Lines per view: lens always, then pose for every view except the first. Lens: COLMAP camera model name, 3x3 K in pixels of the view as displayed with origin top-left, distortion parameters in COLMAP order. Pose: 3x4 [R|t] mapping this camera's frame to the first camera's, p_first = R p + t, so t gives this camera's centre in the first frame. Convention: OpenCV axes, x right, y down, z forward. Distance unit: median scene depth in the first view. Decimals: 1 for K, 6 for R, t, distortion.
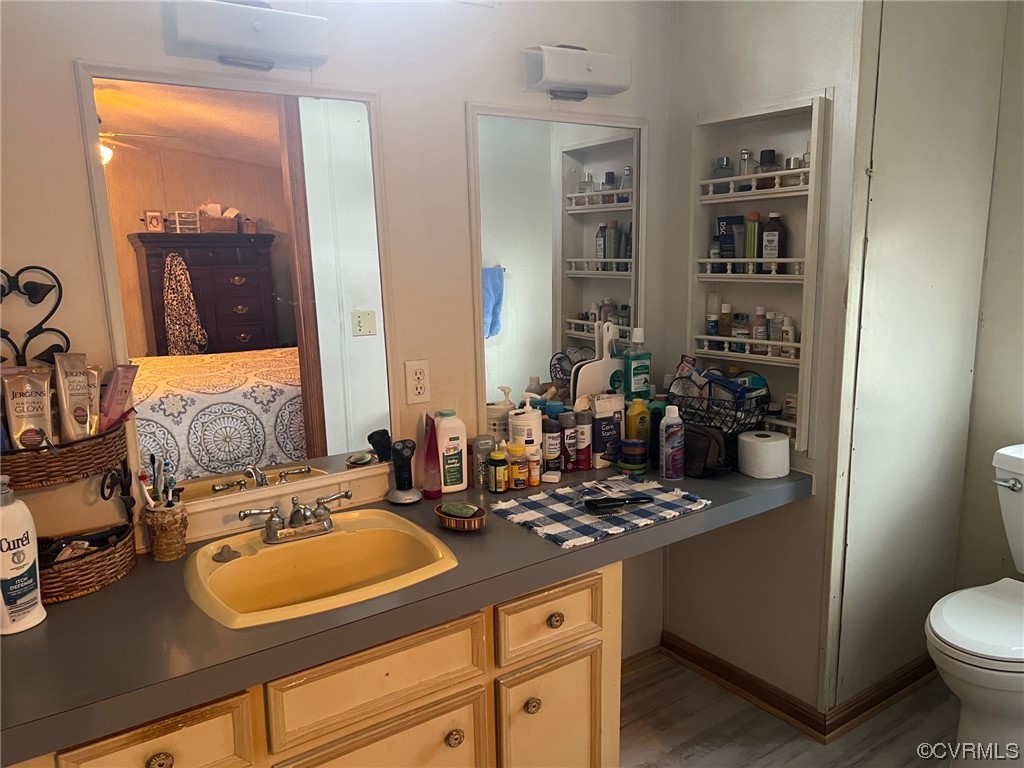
lens RADIAL K [[761.1, 0, 511.6], [0, 761.1, 390.5], [0, 0, 1]] dist [0.009156, -0.011926]
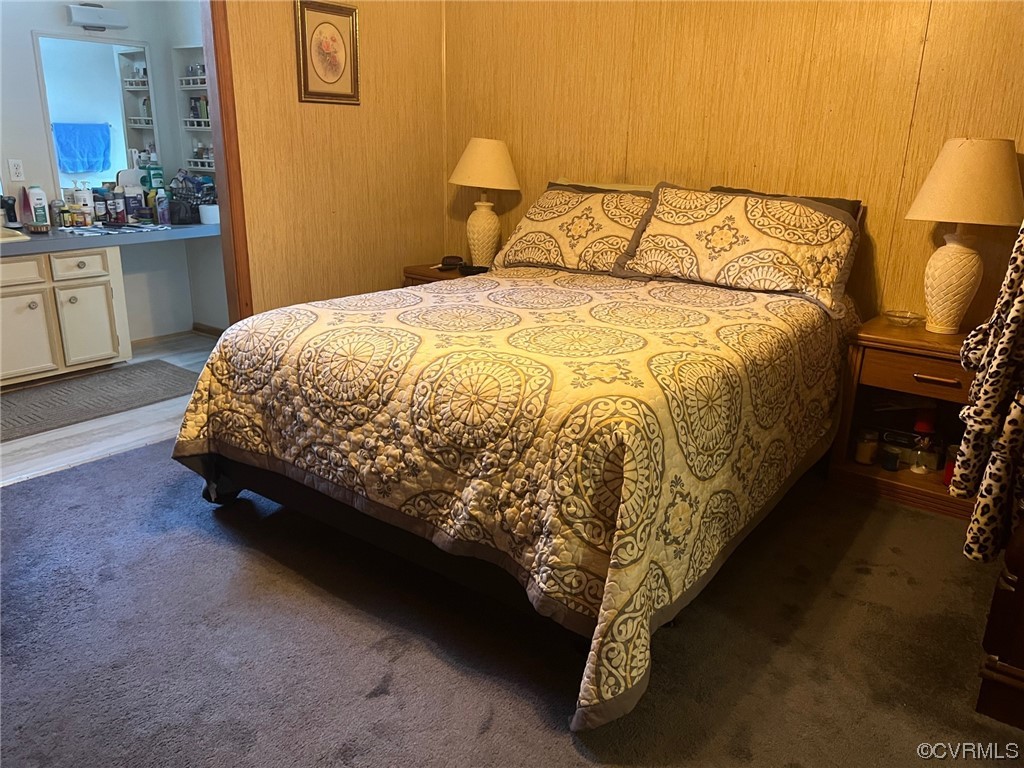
lens RADIAL K [[761.1, 0, 513.9], [0, 761.1, 376.8], [0, 0, 1]] dist [0.009156, -0.011926]
pose [[0.946525, -0.052397, 0.318346, 0.428667], [0.011939, 0.991737, 0.127733, 0.272395], [-0.322408, -0.117101, 0.939330, -1.325647]]
